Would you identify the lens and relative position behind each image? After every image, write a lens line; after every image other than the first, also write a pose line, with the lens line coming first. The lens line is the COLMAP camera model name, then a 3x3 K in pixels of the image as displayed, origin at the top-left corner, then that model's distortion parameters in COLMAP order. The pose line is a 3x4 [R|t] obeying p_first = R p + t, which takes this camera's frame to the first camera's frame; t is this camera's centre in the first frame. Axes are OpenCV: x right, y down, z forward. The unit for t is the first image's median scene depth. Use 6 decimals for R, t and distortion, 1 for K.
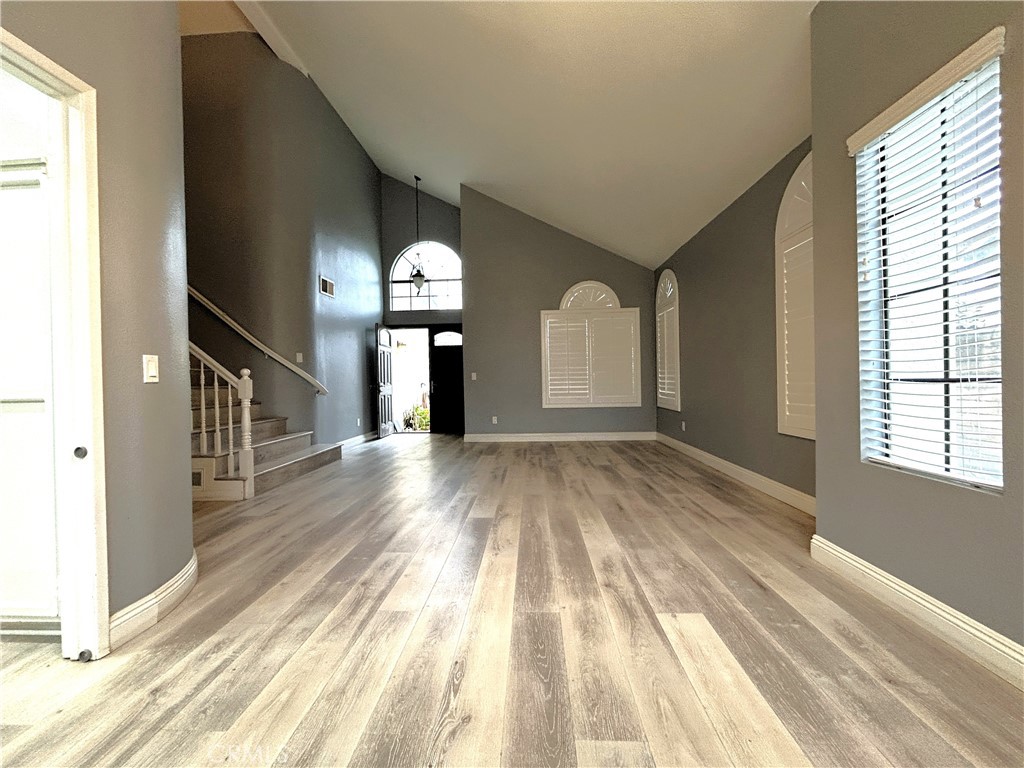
lens RADIAL K [[413.6, 0, 510.1], [0, 413.6, 382.3], [0, 0, 1]] dist [0.000802, -0.000174]
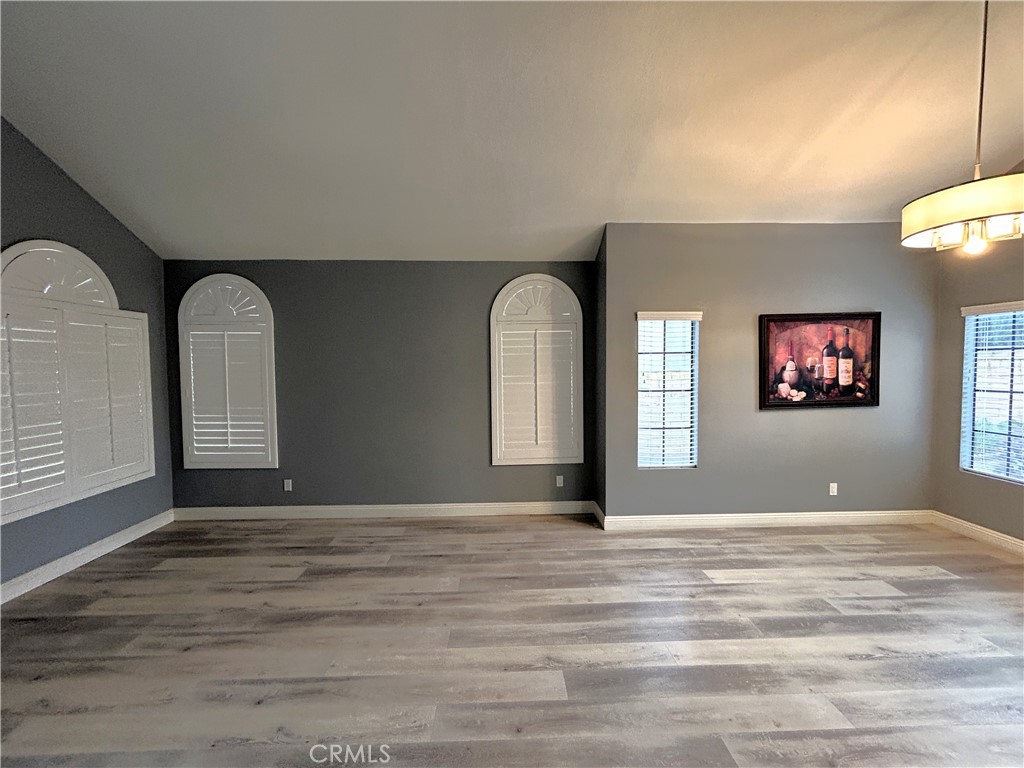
lens RADIAL K [[415.5, 0, 511.8], [0, 415.5, 382.9], [0, 0, 1]] dist [-0.000576, 0.000299]
pose [[-0.081208, -0.025277, 0.996377, -1.100917], [0.013462, 0.999559, 0.026455, -0.286785], [-0.996606, 0.015562, -0.080832, 1.692462]]
